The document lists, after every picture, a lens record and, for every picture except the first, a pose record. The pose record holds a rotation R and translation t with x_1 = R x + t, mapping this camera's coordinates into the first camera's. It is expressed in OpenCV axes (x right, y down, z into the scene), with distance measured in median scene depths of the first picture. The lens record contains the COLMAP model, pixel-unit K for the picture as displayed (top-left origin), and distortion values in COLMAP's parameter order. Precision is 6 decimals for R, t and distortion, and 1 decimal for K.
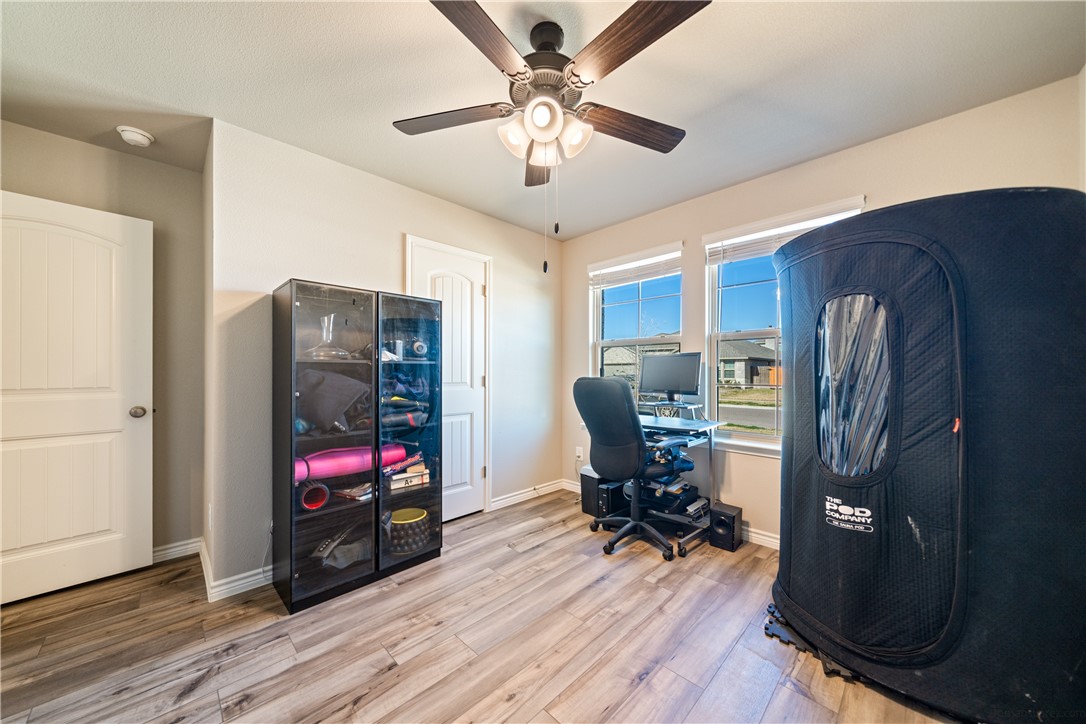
lens RADIAL K [[377.1, 0, 543.0], [0, 377.1, 368.2], [0, 0, 1]] dist [-0.004575, 0.000623]
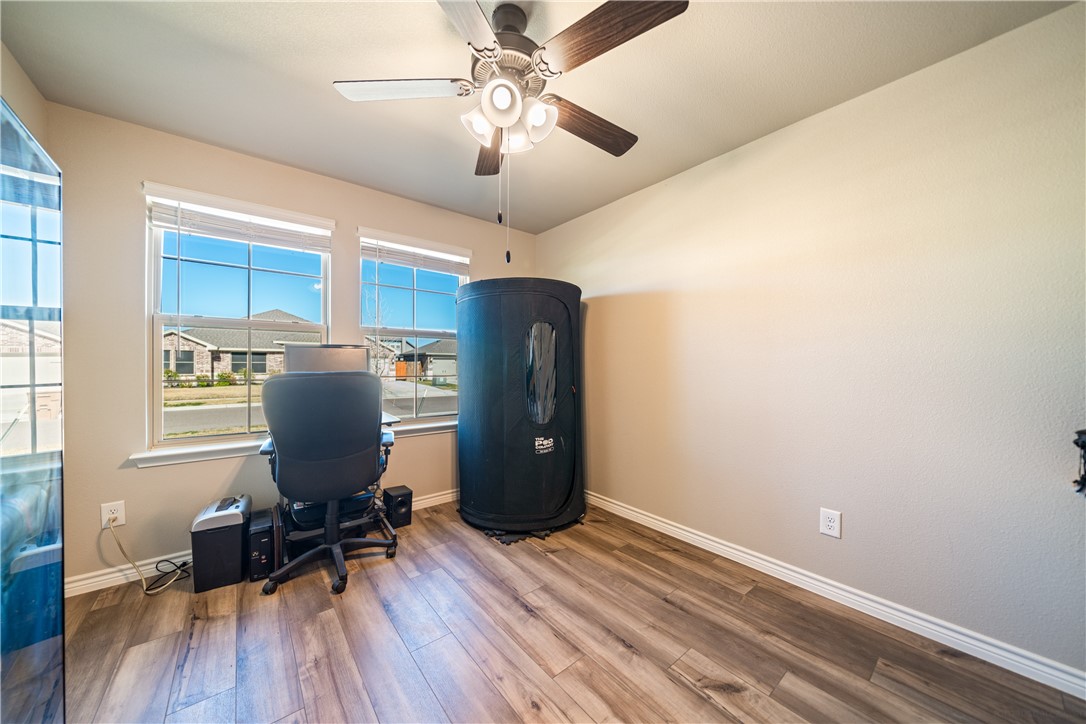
lens RADIAL K [[377.1, 0, 535.4], [0, 377.1, 363.5], [0, 0, 1]] dist [-0.004575, 0.000623]
pose [[0.106985, 0.002784, 0.994257, -0.618975], [-0.009381, 0.999954, -0.001790, 0.003567], [-0.994216, -0.009136, 0.107006, 0.539974]]
